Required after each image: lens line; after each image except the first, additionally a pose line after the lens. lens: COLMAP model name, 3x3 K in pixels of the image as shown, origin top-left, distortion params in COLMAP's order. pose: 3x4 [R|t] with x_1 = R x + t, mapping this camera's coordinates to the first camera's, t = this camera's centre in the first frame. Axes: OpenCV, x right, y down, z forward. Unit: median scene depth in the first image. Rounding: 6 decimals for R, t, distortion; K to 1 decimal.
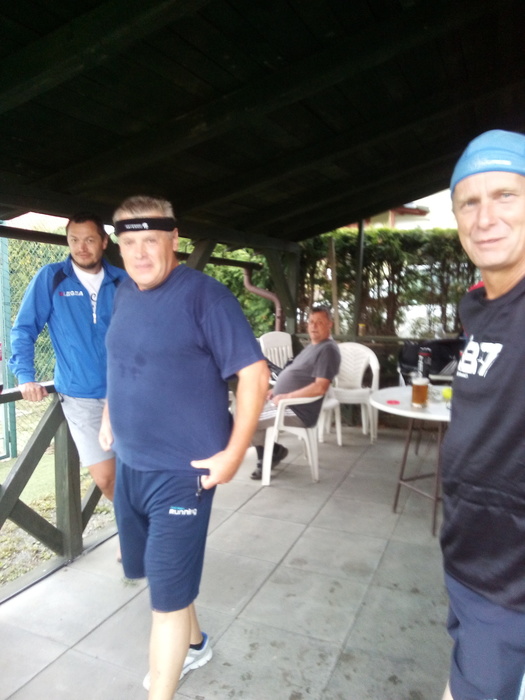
lens RADIAL K [[567.4, 0, 260.2], [0, 567.4, 373.2], [0, 0, 1]] dist [0.111441, -0.156205]
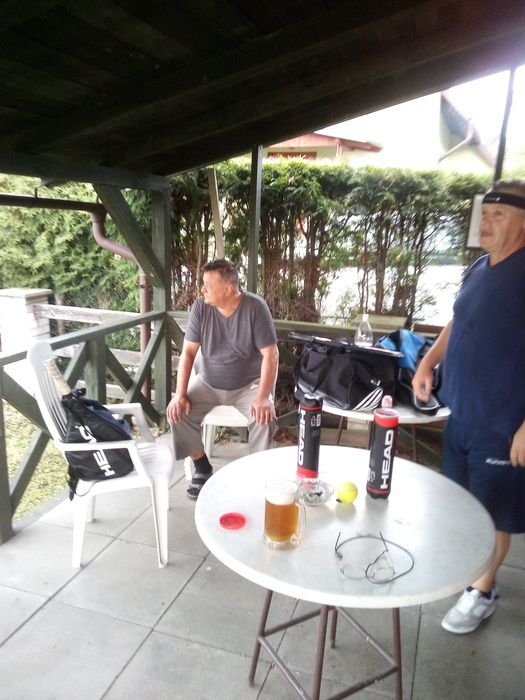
lens RADIAL K [[577.6, 0, 260.4], [0, 577.6, 360.8], [0, 0, 1]] dist [0.120177, -0.259715]
pose [[0.996787, 0.018257, 0.077995, 0.113842], [-0.025142, 0.995783, 0.088233, -0.071264], [-0.076055, -0.089910, 0.993042, 0.273207]]
